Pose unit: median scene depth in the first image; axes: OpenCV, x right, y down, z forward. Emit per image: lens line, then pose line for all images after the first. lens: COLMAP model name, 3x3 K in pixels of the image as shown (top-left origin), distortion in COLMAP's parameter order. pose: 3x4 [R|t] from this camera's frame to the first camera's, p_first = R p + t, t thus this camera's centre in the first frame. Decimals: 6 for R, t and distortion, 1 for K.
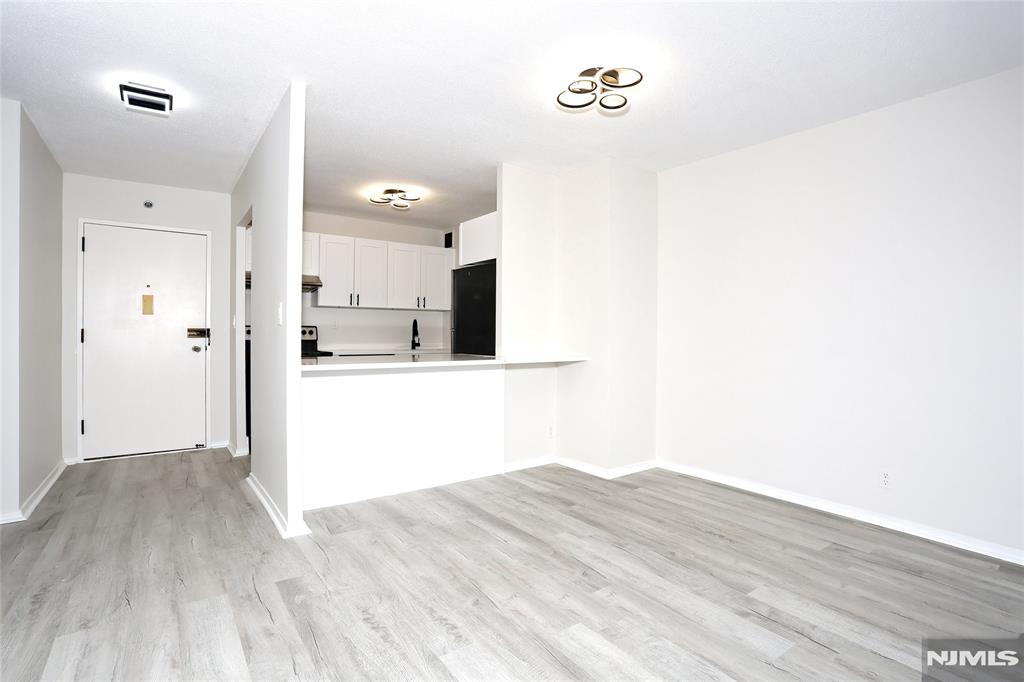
lens RADIAL K [[496.3, 0, 512.0], [0, 496.3, 341.0], [0, 0, 1]] dist [-0.083468, 0.031865]
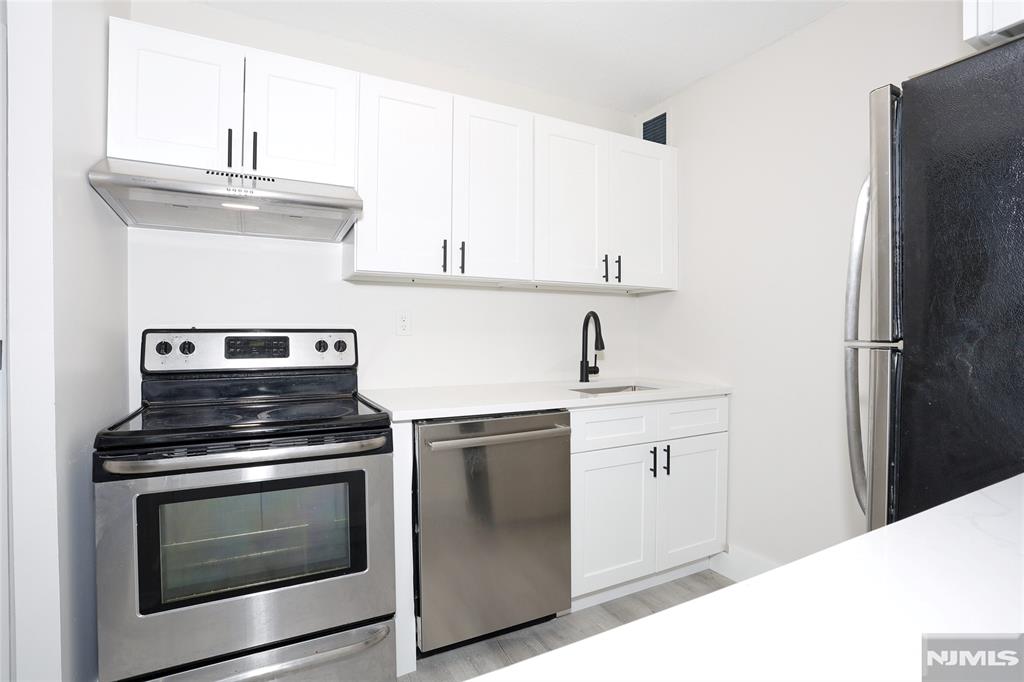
lens RADIAL K [[496.3, 0, 512.0], [0, 496.3, 341.0], [0, 0, 1]] dist [-0.083468, 0.031865]
pose [[0.990265, -0.002811, -0.139169, -0.222987], [0.002771, 0.999996, -0.000485, -0.019929], [0.139170, 0.000095, 0.990269, 0.630086]]
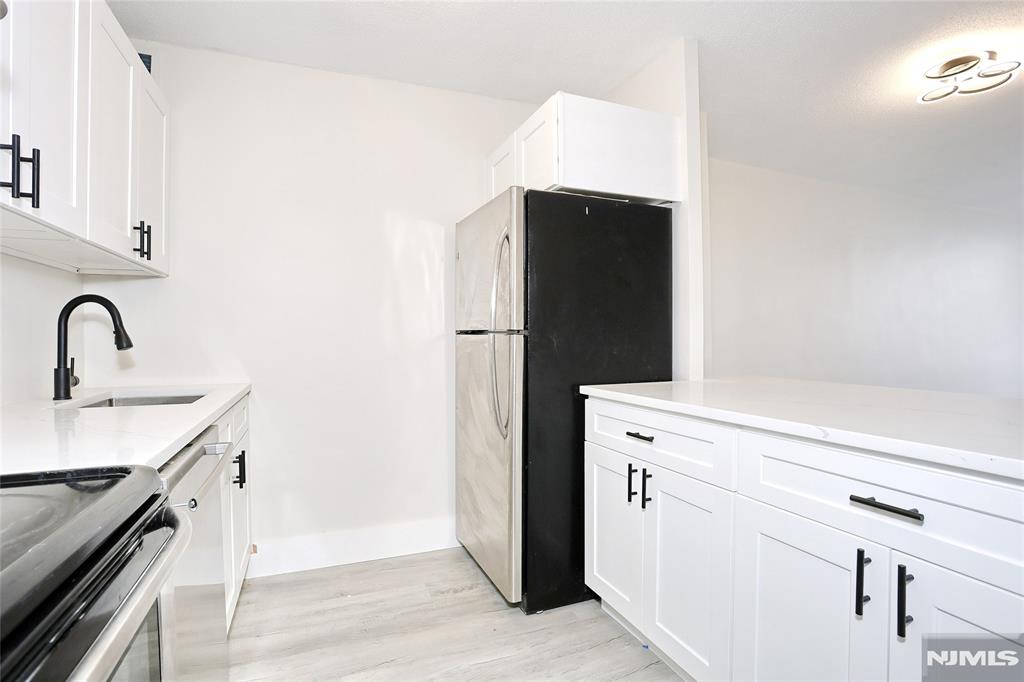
lens RADIAL K [[507.9, 0, 512.0], [0, 507.9, 341.0], [0, 0, 1]] dist [-0.083255, 0.034394]
pose [[0.238794, -0.013030, 0.970983, -0.448172], [0.014833, 0.999842, 0.009769, -0.016562], [-0.970957, 0.012069, 0.238949, 0.756984]]
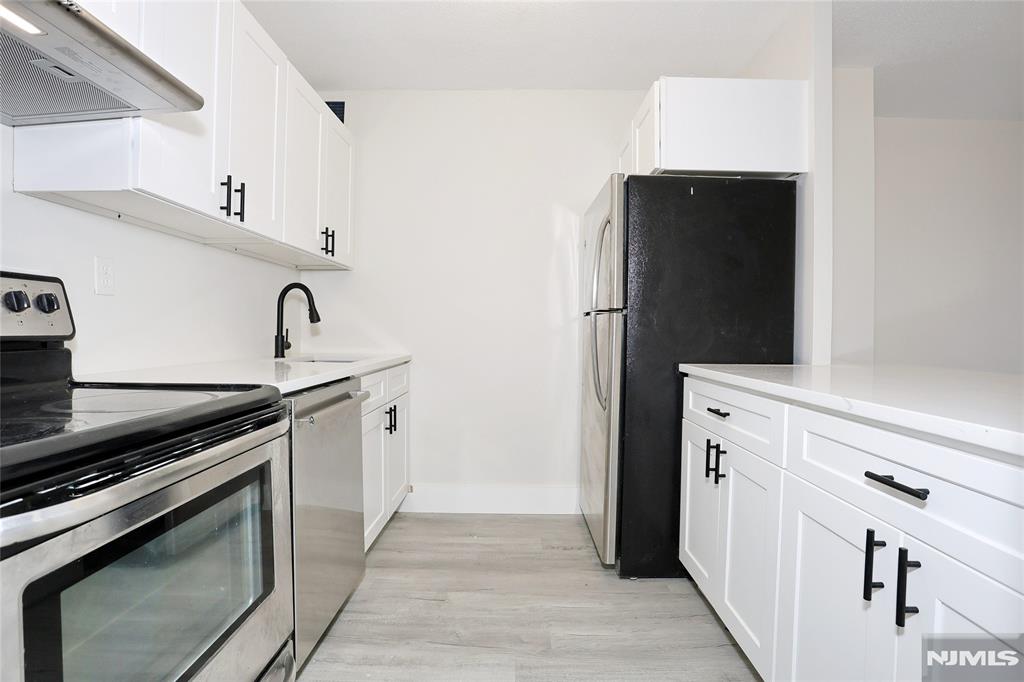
lens RADIAL K [[496.3, 0, 512.0], [0, 496.3, 341.0], [0, 0, 1]] dist [-0.083468, 0.031865]
pose [[0.596481, -0.015900, 0.802470, -0.444375], [0.001545, 0.999825, 0.018663, -0.003730], [-0.802626, -0.009893, 0.596401, 0.681629]]
